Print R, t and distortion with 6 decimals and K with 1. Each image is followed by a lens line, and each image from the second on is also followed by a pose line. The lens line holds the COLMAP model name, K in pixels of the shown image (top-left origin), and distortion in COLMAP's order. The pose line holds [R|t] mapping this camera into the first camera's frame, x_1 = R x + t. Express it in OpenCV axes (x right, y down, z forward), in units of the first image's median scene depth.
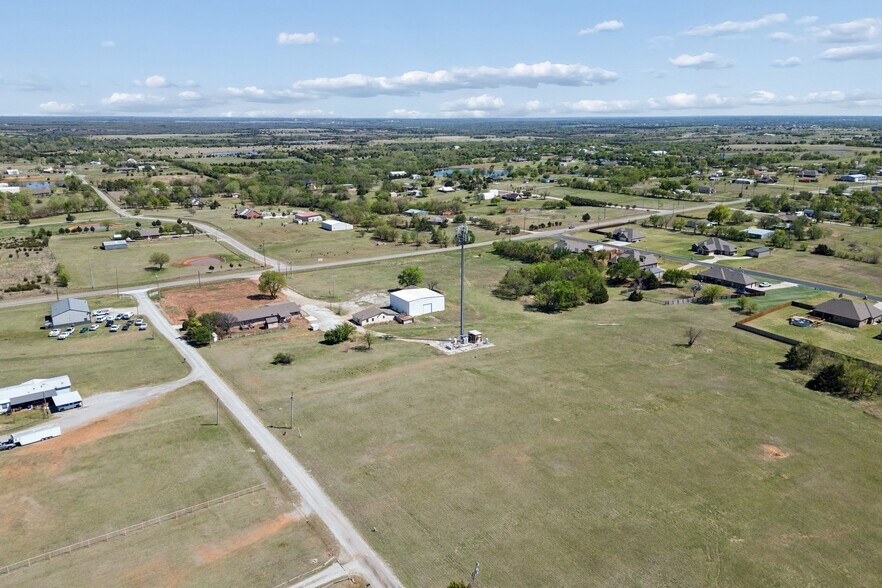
lens RADIAL K [[636.0, 0, 439.6], [0, 636.0, 295.2], [0, 0, 1]] dist [0.074613, -0.069095]
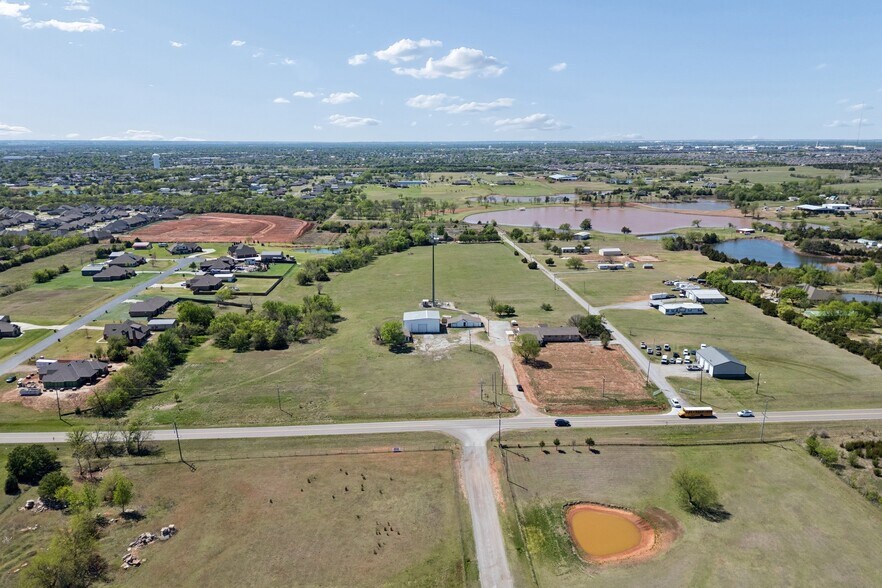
lens RADIAL K [[624.6, 0, 434.6], [0, 624.6, 290.4], [0, 0, 1]] dist [0.080888, -0.089588]
pose [[-0.847357, -0.120128, 0.517258, -0.615032], [0.145669, 0.884127, 0.443959, -0.524954], [-0.510654, 0.451540, -0.731673, 1.704291]]
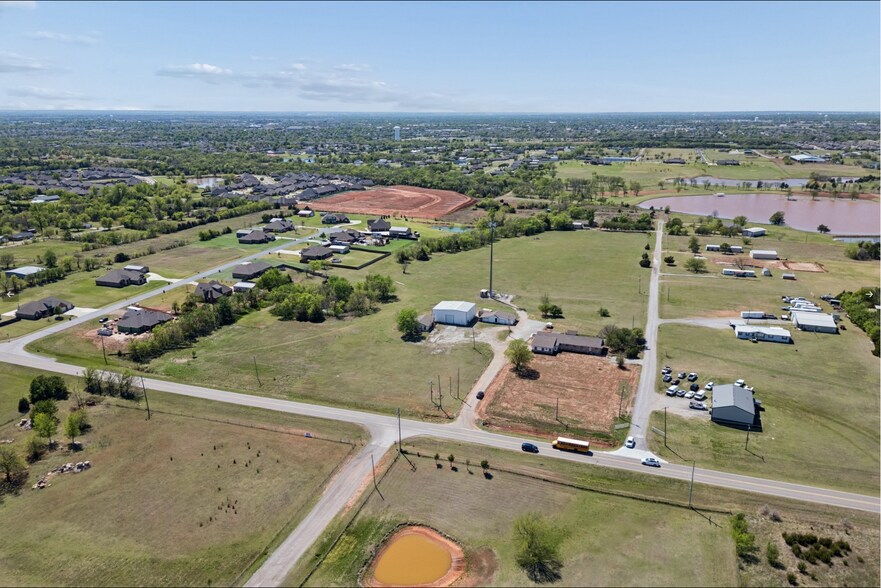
lens RADIAL K [[623.9, 0, 434.1], [0, 623.9, 290.4], [0, 0, 1]] dist [0.080888, -0.089588]
pose [[-0.586830, -0.221564, 0.778807, -0.850701], [0.216357, 0.883955, 0.414503, -0.482480], [-0.780269, 0.411743, -0.470795, 1.458317]]
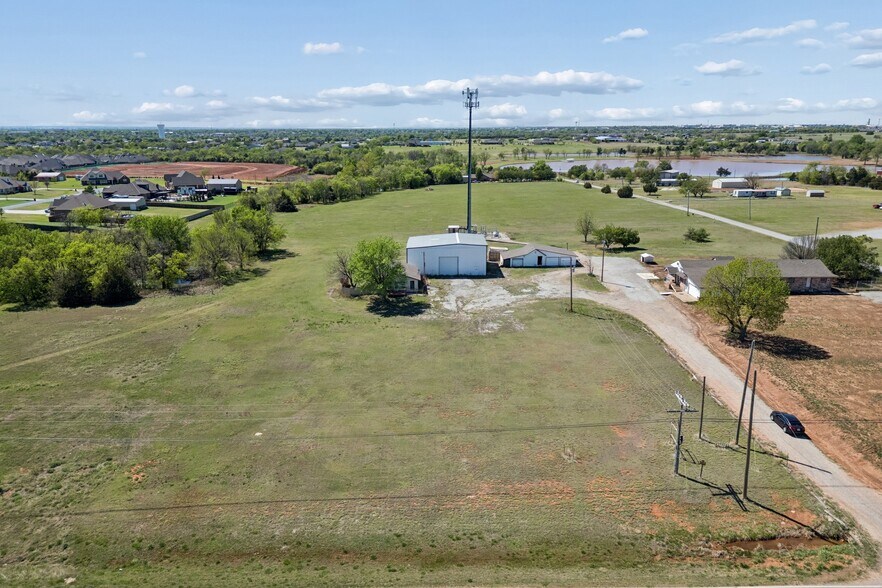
lens RADIAL K [[628.4, 0, 439.5], [0, 628.4, 299.1], [0, 0, 1]] dist [0.078141, -0.084800]
pose [[-0.831791, -0.145379, 0.535713, -0.307228], [0.149932, 0.870381, 0.468997, -0.199389], [-0.534457, 0.470428, -0.702178, 1.314983]]
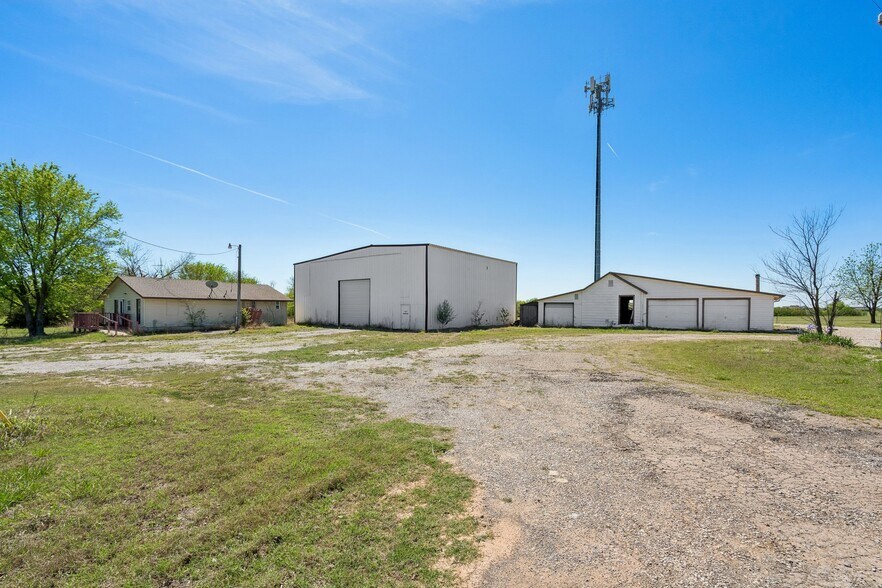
lens RADIAL K [[407.9, 0, 437.8], [0, 407.9, 312.9], [0, 0, 1]] dist [0.002082, 0.000267]
pose [[-0.324950, -0.021326, 0.945491, -0.179162], [0.245366, 0.963611, 0.106063, 0.004009], [-0.913347, 0.266457, -0.307892, 0.972817]]
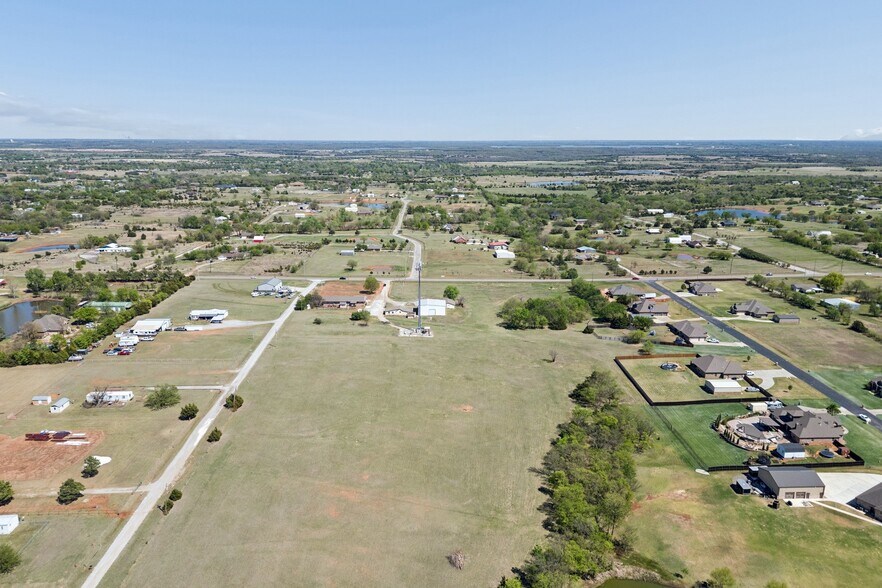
lens RADIAL K [[623.2, 0, 437.6], [0, 623.2, 291.5], [0, 0, 1]] dist [0.082323, -0.093240]
pose [[0.837690, 0.134189, -0.529404, 0.737285], [-0.152219, 0.988300, 0.009645, -0.043088], [0.524504, 0.072506, 0.848315, -0.282619]]
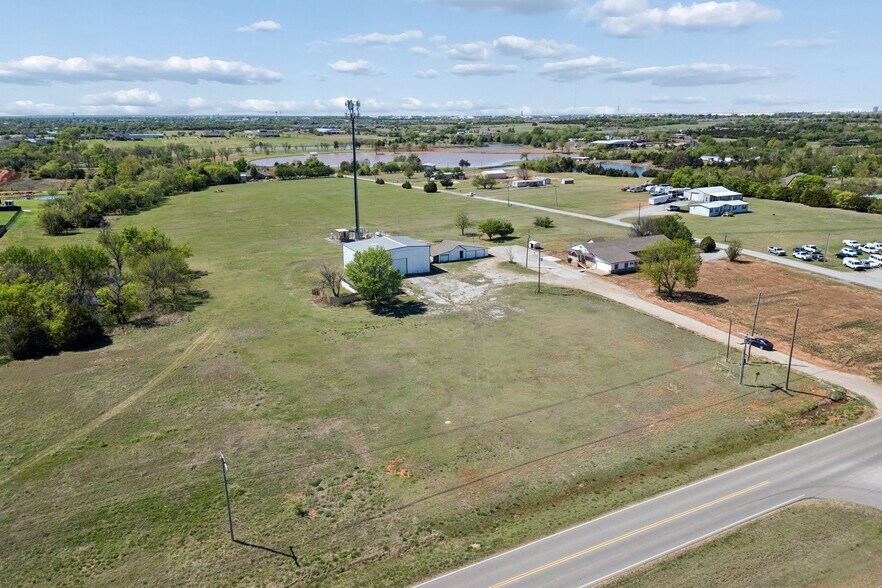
lens RADIAL K [[628.4, 0, 439.5], [0, 628.4, 299.1], [0, 0, 1]] dist [0.078141, -0.084800]
pose [[-0.991380, -0.032900, 0.126821, -0.152030], [0.038913, 0.850345, 0.524786, -0.251283], [-0.125107, 0.525197, -0.841734, 1.422385]]
